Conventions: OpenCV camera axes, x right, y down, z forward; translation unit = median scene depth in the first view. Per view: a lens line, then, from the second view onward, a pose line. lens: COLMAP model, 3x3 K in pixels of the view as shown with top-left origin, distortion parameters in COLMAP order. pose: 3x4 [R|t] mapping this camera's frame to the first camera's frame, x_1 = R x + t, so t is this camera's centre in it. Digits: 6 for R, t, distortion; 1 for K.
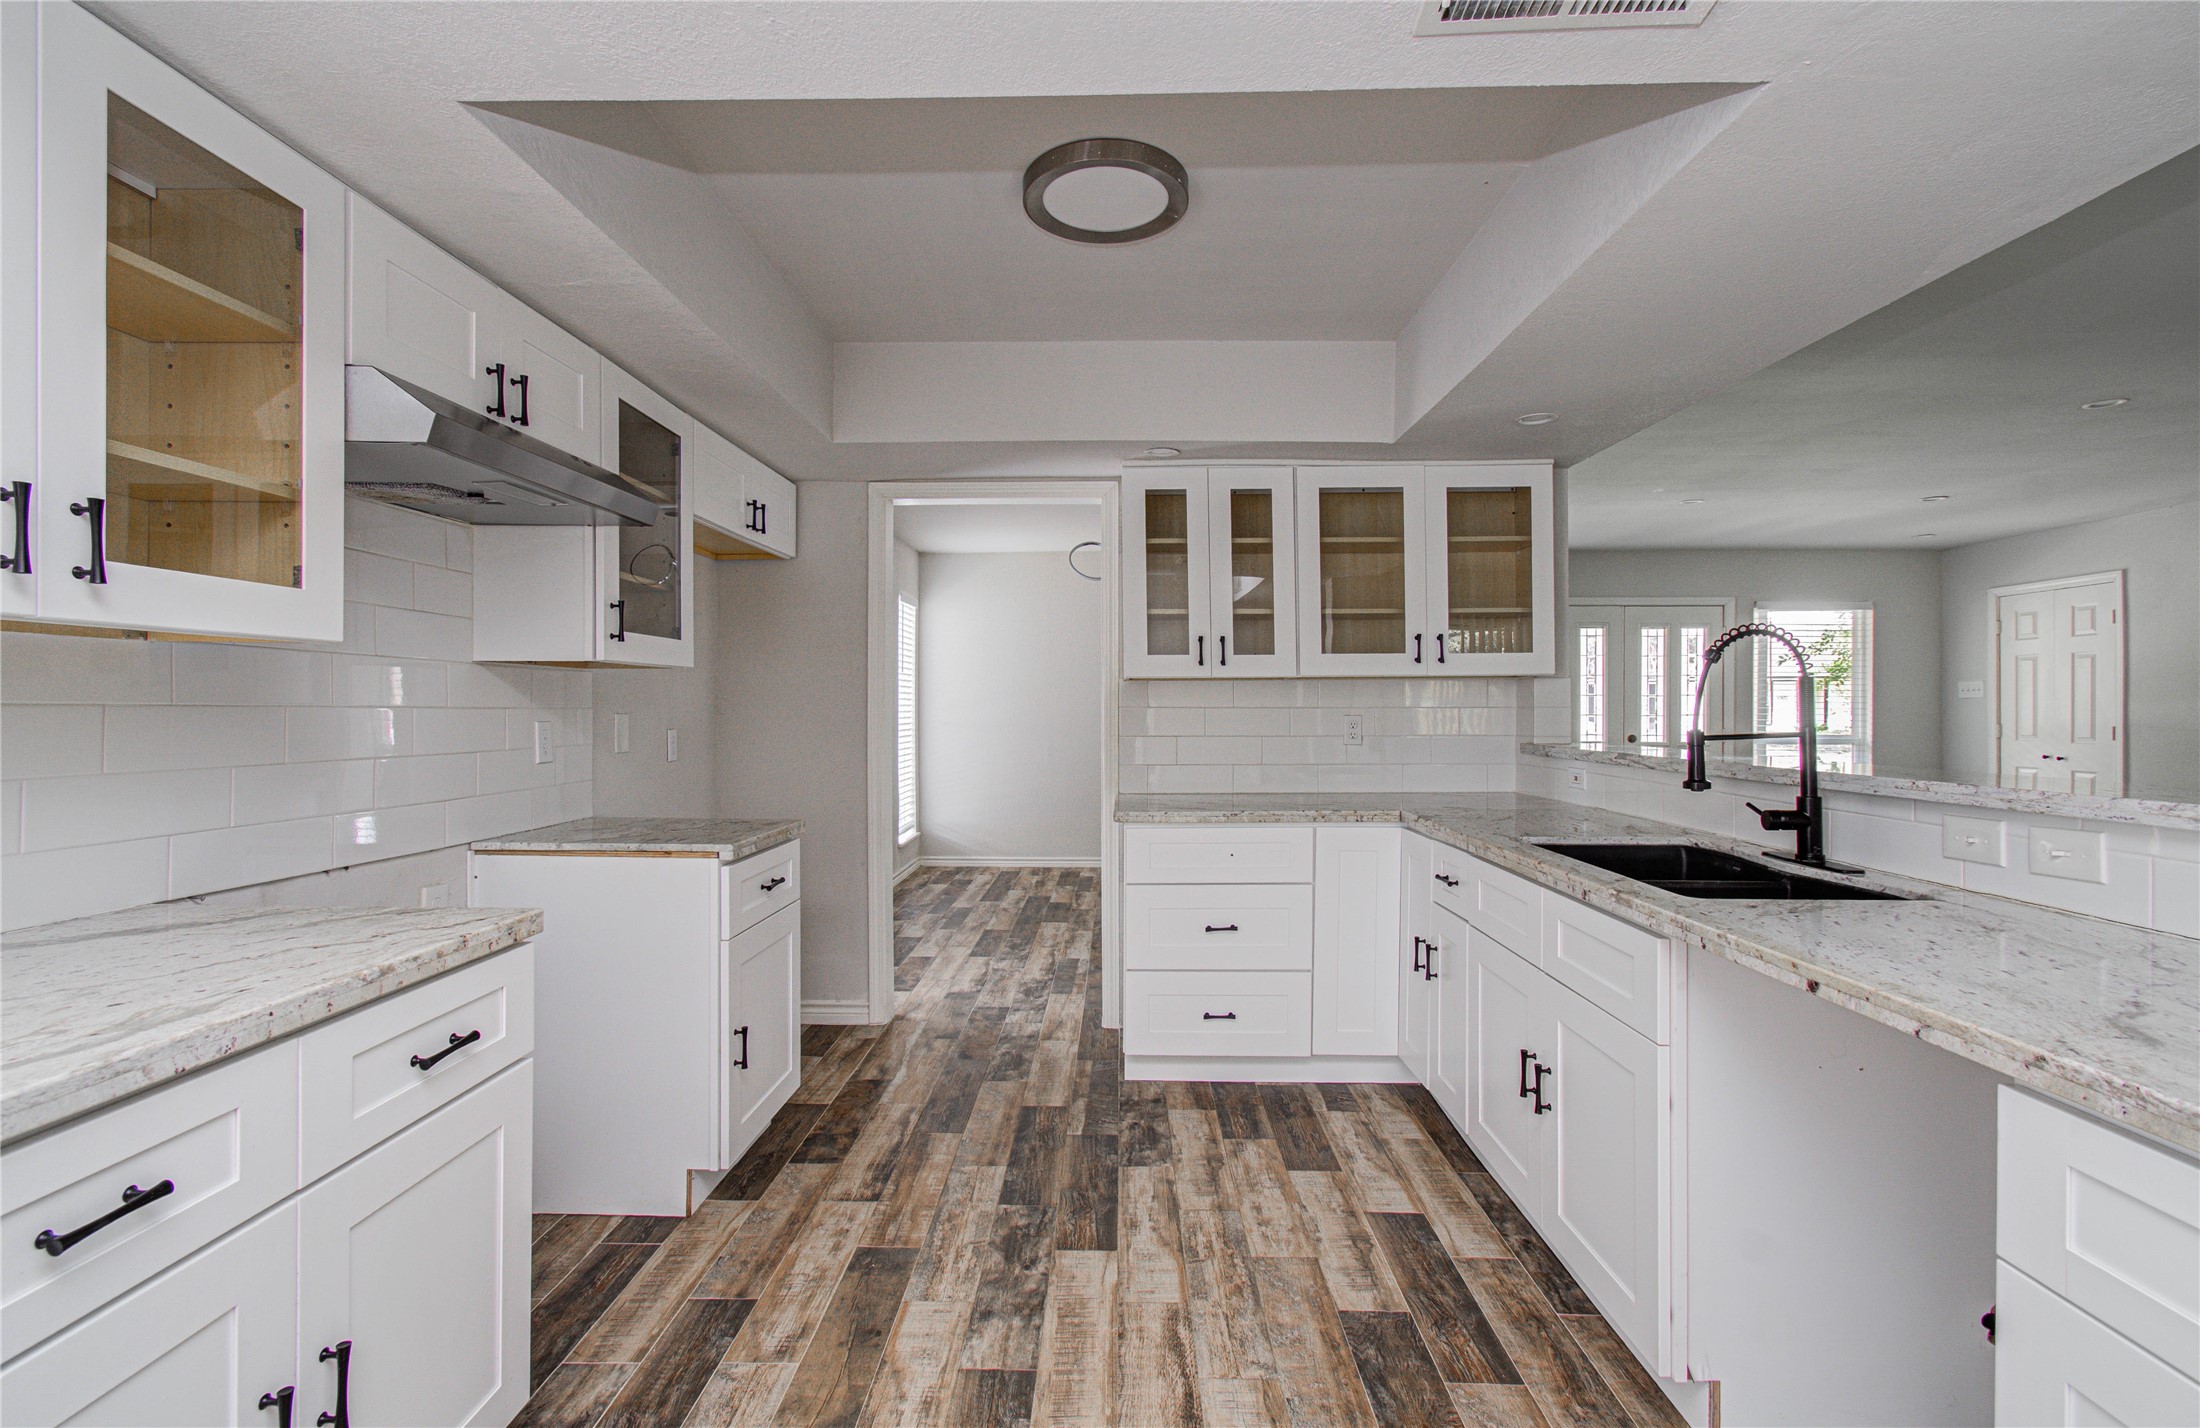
lens RADIAL K [[972.5, 0, 1122.8], [0, 972.5, 708.3], [0, 0, 1]] dist [0.008414, 0.000491]
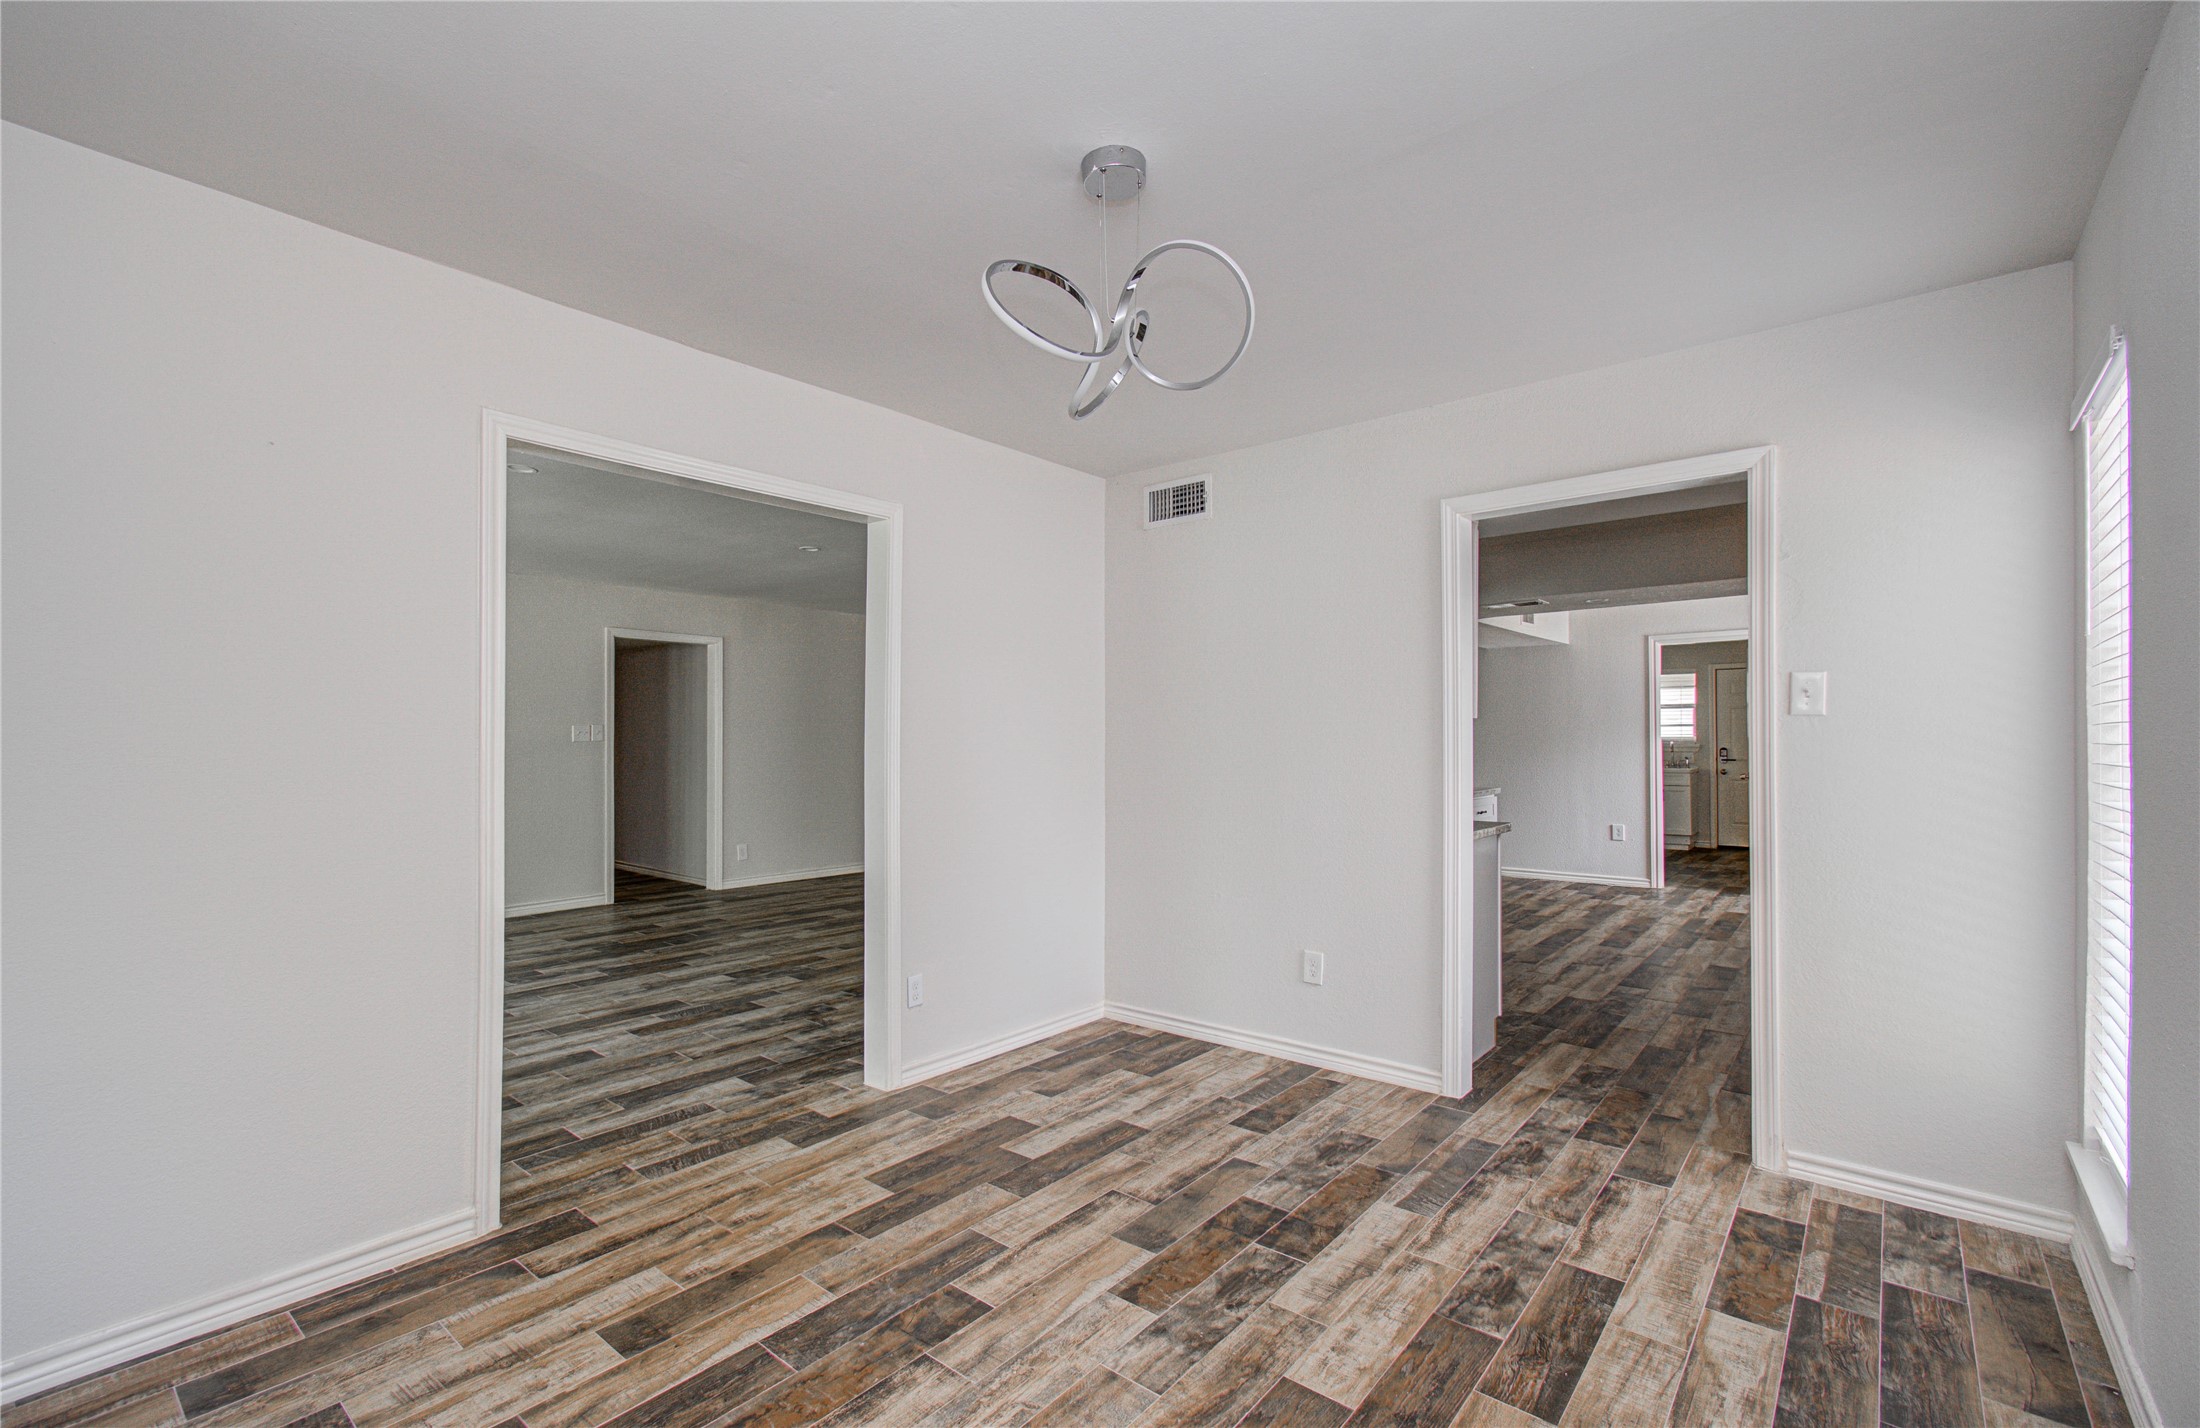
lens RADIAL K [[953.0, 0, 1088.2], [0, 953.0, 744.9], [0, 0, 1]] dist [-0.007849, -0.000160]
pose [[-0.763862, -0.002550, 0.645375, -0.491091], [0.000588, 0.999989, 0.004647, -0.001525], [-0.645380, 0.003929, -0.763852, 2.924588]]
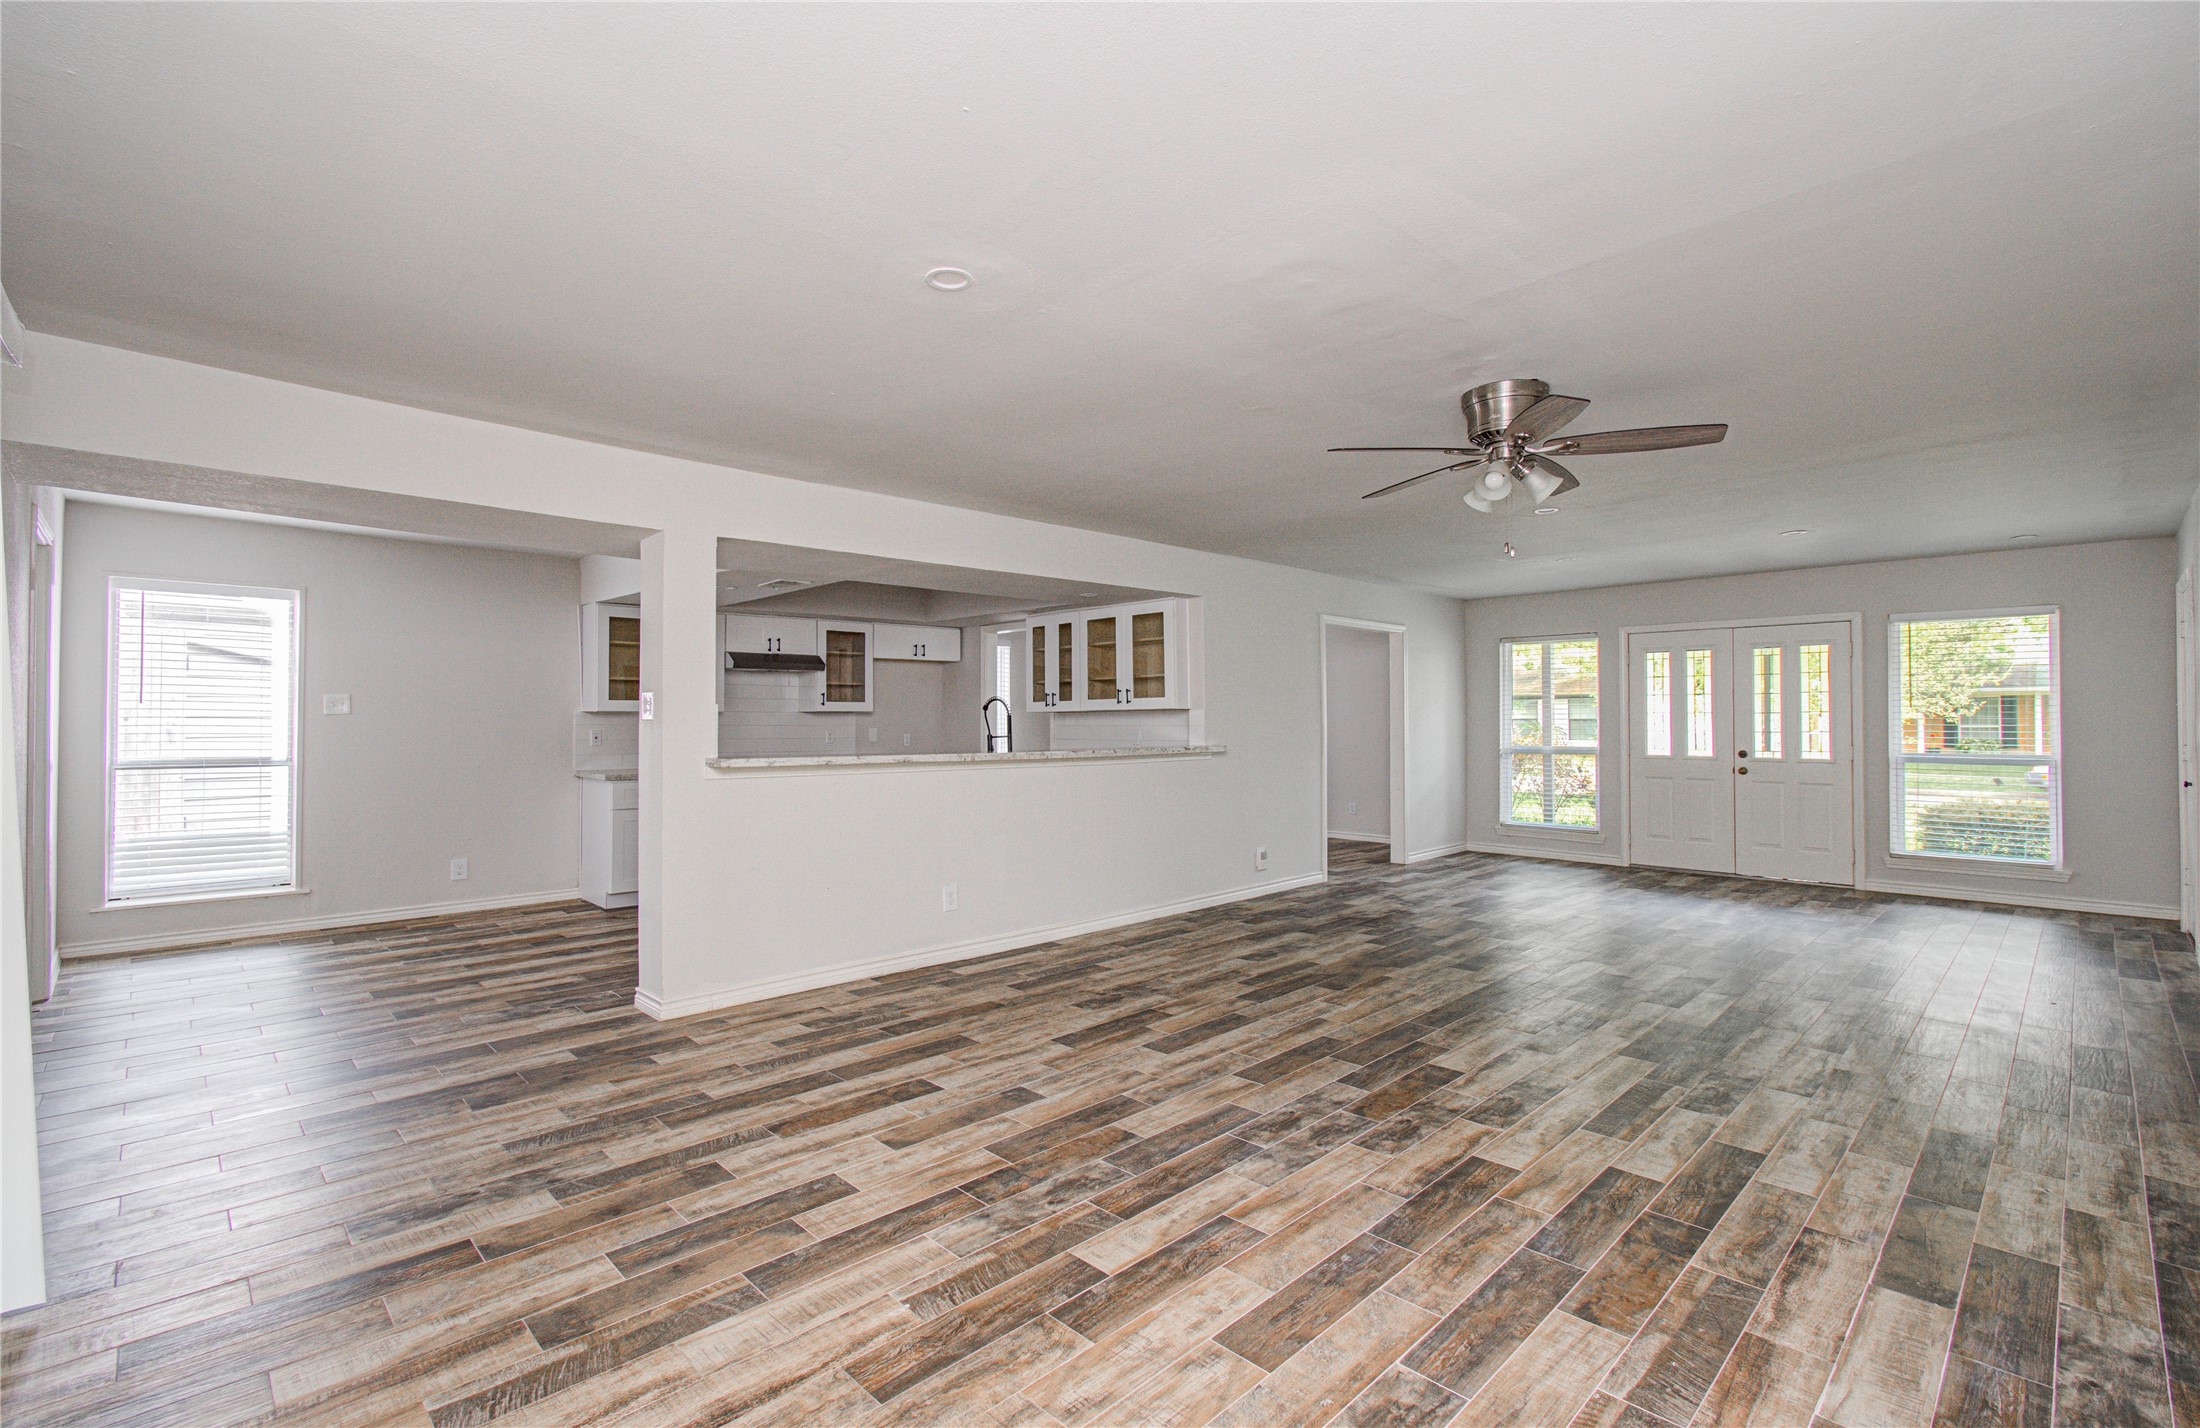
lens RADIAL K [[1014.4, 0, 1163.6], [0, 1014.4, 701.5], [0, 0, 1]] dist [-0.009943, 0.000617]
pose [[0.745606, -0.014373, -0.666232, 2.532265], [0.000366, 0.999776, -0.021160, -0.008752], [0.666387, 0.015533, 0.745444, -0.751518]]
